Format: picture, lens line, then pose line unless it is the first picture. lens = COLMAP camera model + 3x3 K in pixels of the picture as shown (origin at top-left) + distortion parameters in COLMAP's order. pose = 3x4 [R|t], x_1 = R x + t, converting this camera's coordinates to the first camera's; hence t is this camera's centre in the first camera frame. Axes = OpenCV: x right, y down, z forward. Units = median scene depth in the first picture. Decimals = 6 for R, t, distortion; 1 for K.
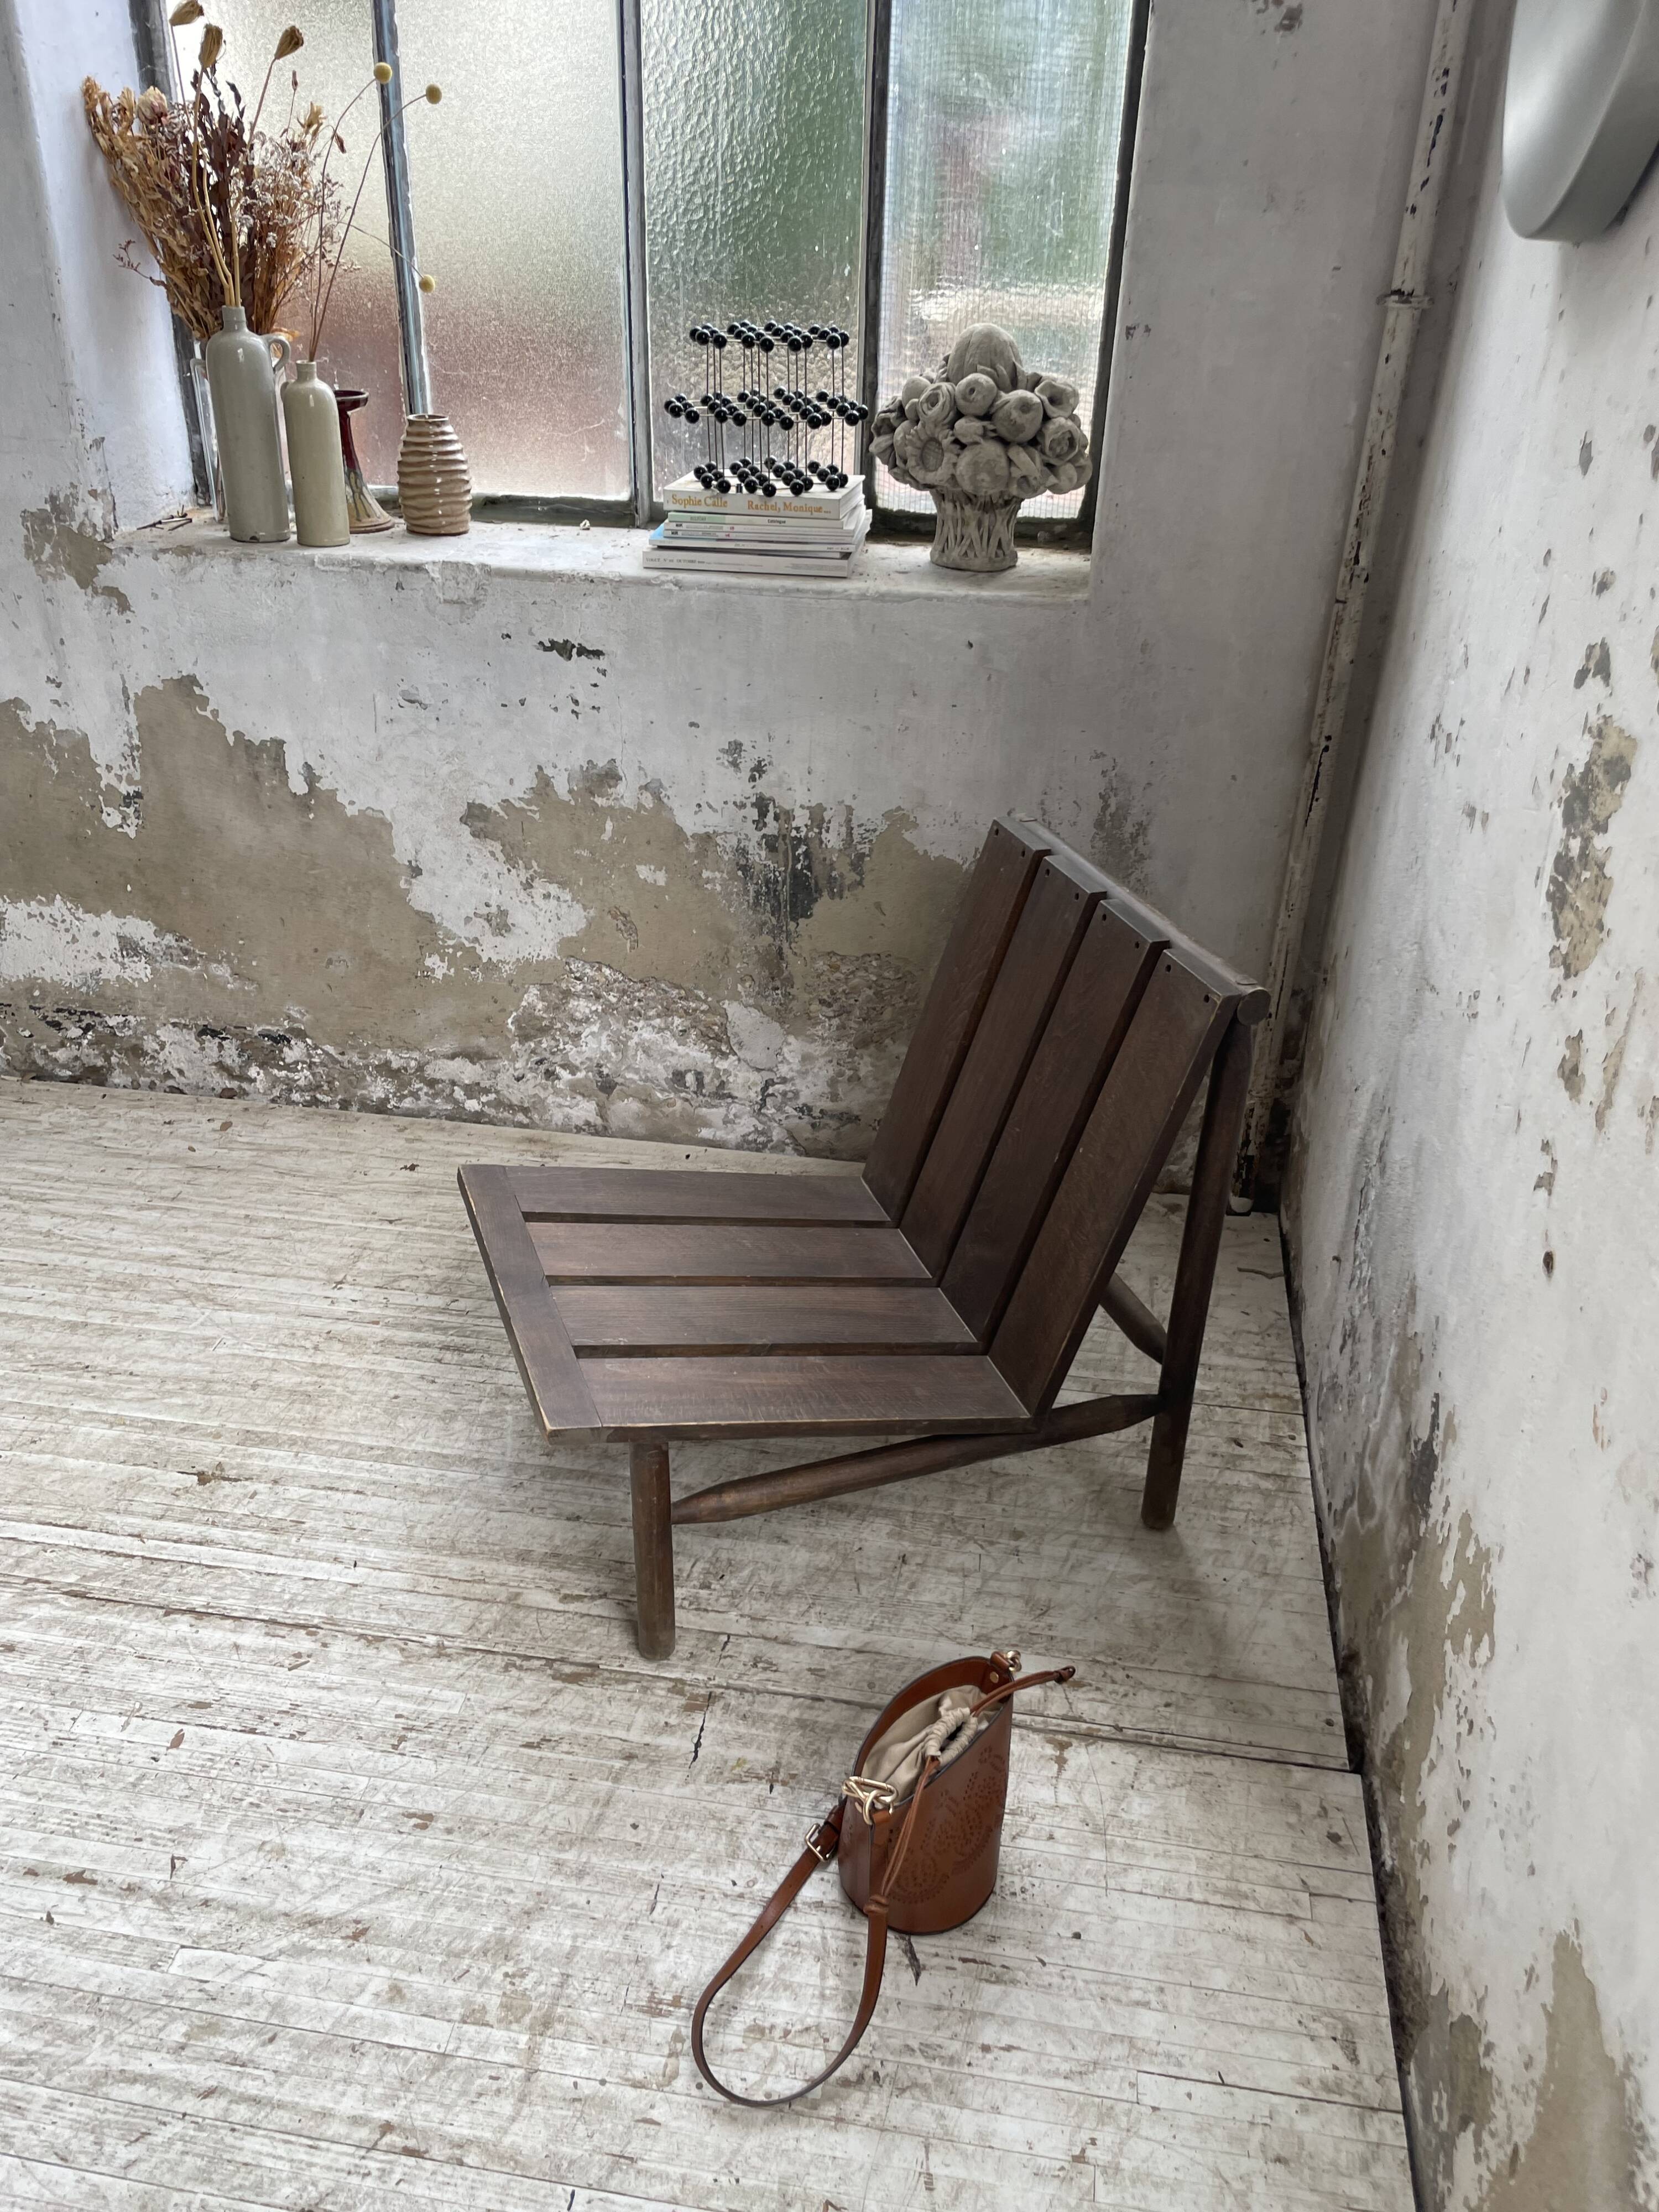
lens RADIAL K [[1675.7, 0, 818.7], [0, 1675.7, 1124.1], [0, 0, 1]] dist [0.094799, -0.135518]
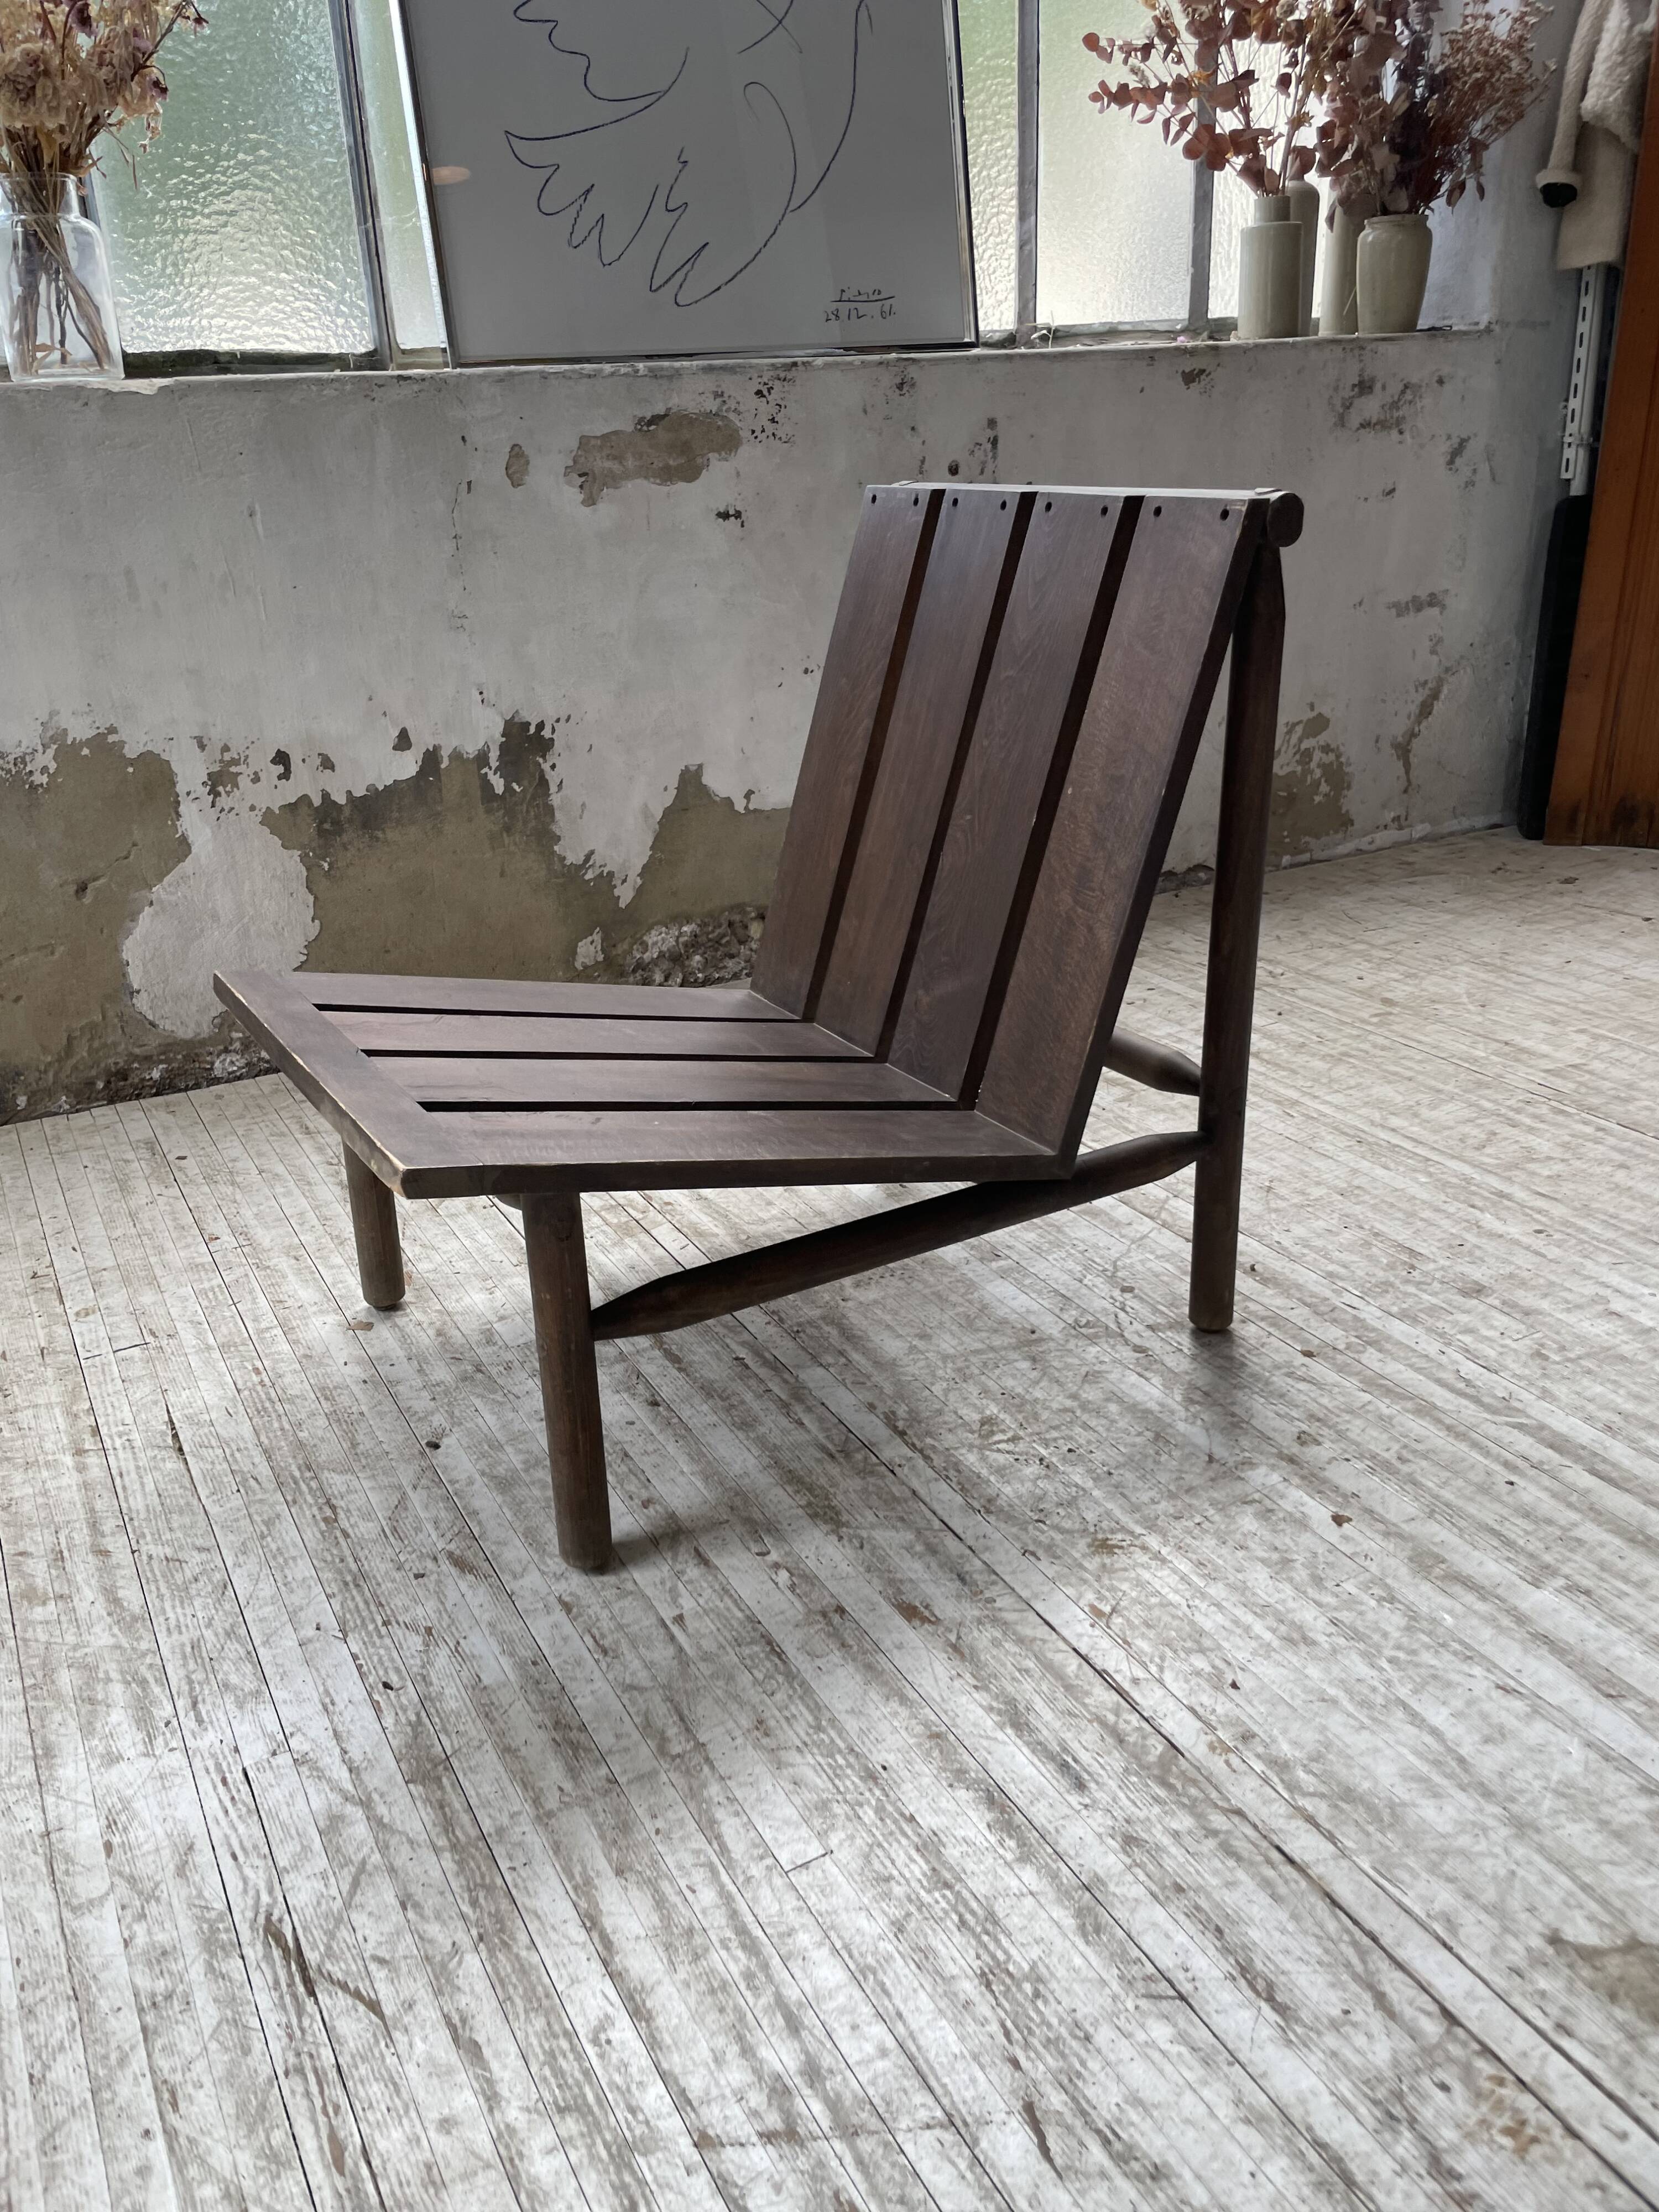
lens RADIAL K [[1679.9, 0, 809.0], [0, 1679.9, 1082.9], [0, 0, 1]] dist [0.080370, -0.116061]
pose [[-0.608240, -0.288687, 0.739394, -0.889268], [0.419493, 0.673889, 0.608194, 0.003931], [-0.673847, 0.680098, -0.288784, 0.625978]]
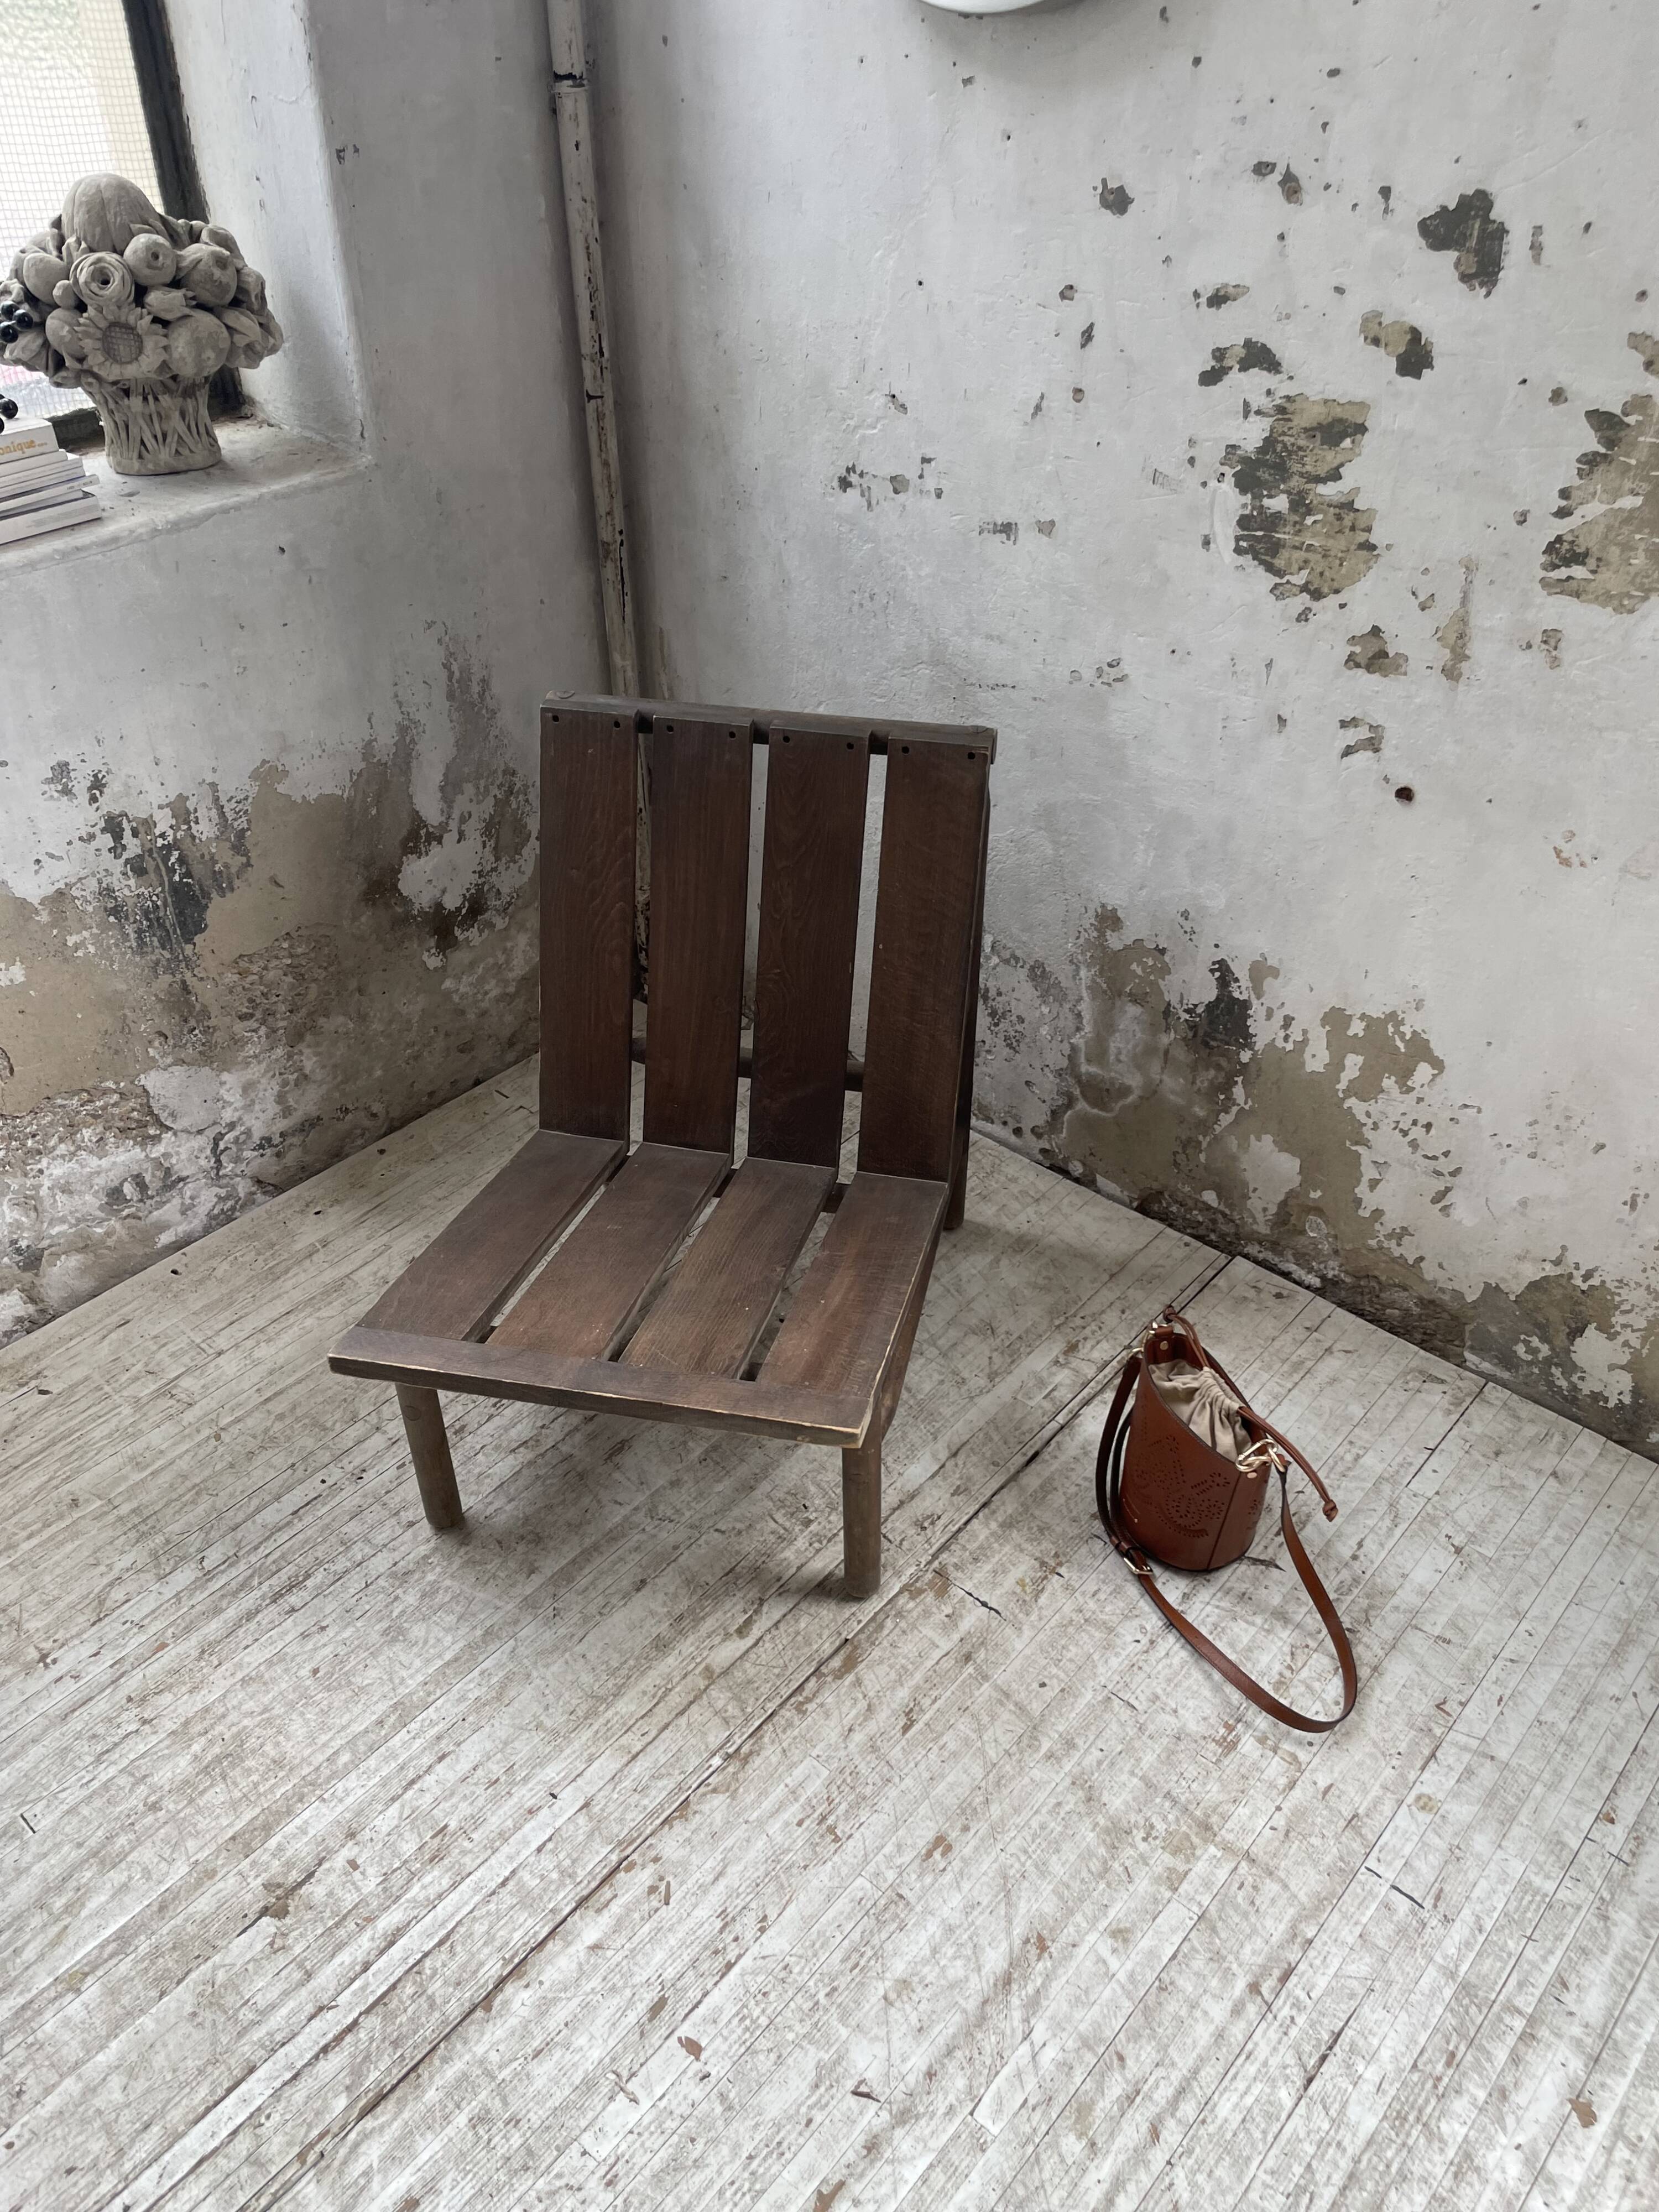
lens RADIAL K [[1675.9, 0, 838.4], [0, 1675.9, 1123.8], [0, 0, 1]] dist [0.086221, -0.122783]
pose [[0.529018, -0.525559, 0.666279, -0.597409], [0.439965, 0.841240, 0.314240, -0.224974], [-0.725652, 0.126901, 0.676258, 0.299598]]
